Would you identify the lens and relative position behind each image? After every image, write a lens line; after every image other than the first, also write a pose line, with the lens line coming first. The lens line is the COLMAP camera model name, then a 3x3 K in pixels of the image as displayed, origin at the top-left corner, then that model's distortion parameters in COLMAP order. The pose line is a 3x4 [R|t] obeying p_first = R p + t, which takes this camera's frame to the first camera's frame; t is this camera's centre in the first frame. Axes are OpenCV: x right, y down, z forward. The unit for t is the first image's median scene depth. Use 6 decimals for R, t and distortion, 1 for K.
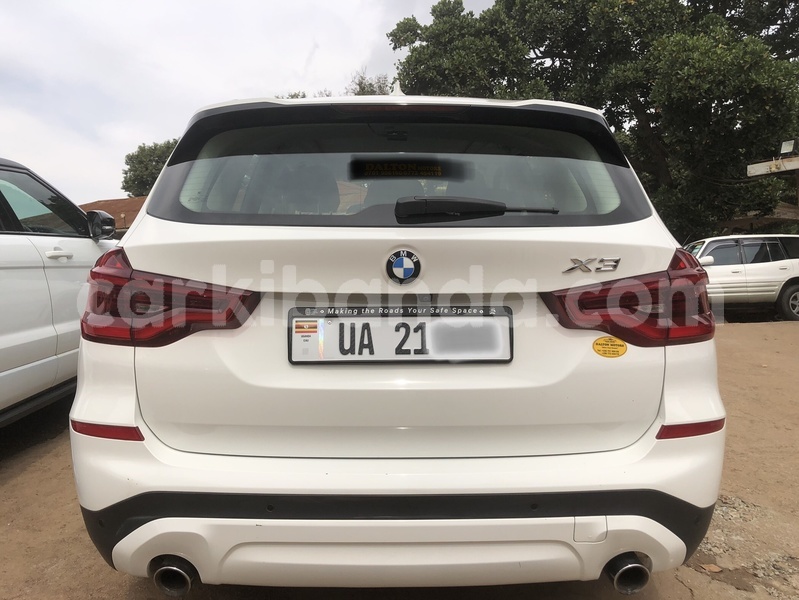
lens RADIAL K [[716.2, 0, 399.5], [0, 716.2, 300.0], [0, 0, 1]] dist [0.034230, -0.016817]
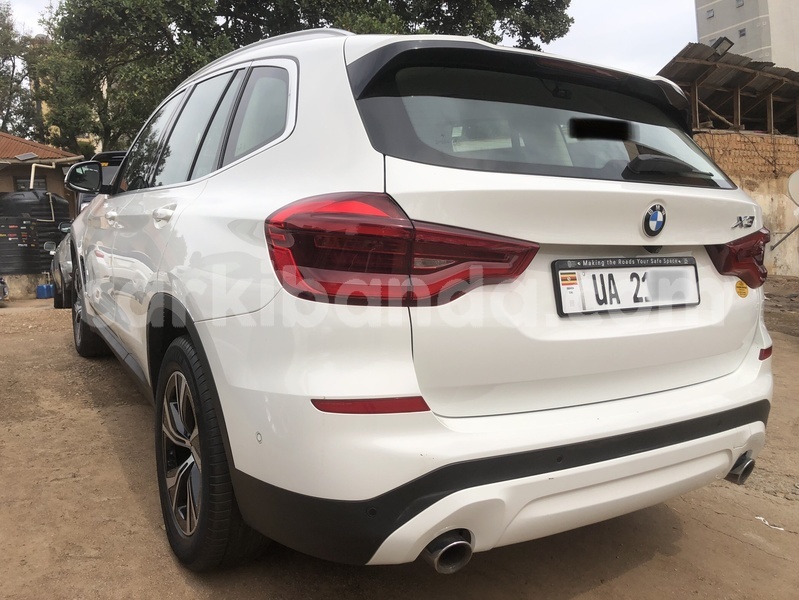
lens RADIAL K [[716.2, 0, 399.5], [0, 716.2, 300.0], [0, 0, 1]] dist [0.034230, -0.016817]
pose [[0.851871, -0.039402, 0.522267, -0.858286], [0.015540, 0.998629, 0.049993, 0.012973], [-0.523520, -0.034472, 0.851315, 0.266950]]
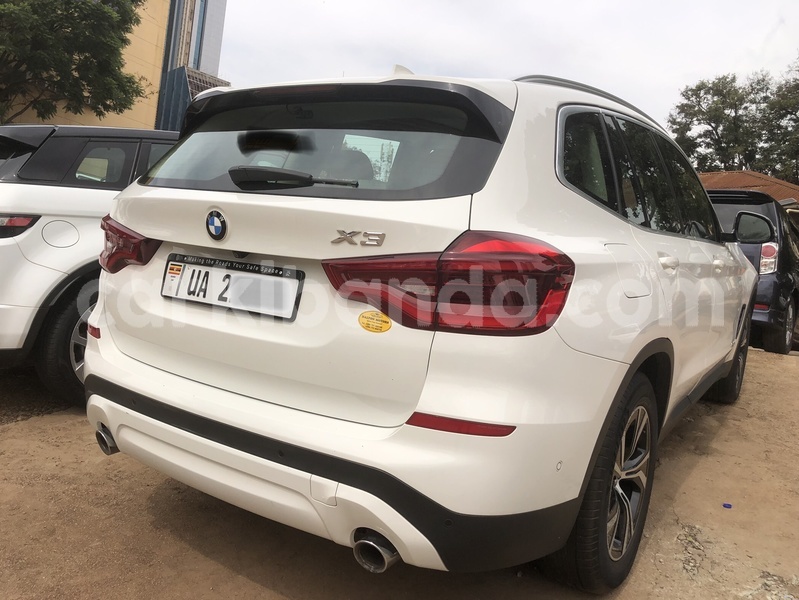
lens RADIAL K [[716.2, 0, 399.5], [0, 716.2, 300.0], [0, 0, 1]] dist [0.034230, -0.016817]
pose [[0.809131, 0.127261, -0.573682, 0.906649], [-0.120891, 0.991435, 0.049424, -0.018606], [0.575058, 0.029363, 0.817586, 0.205416]]
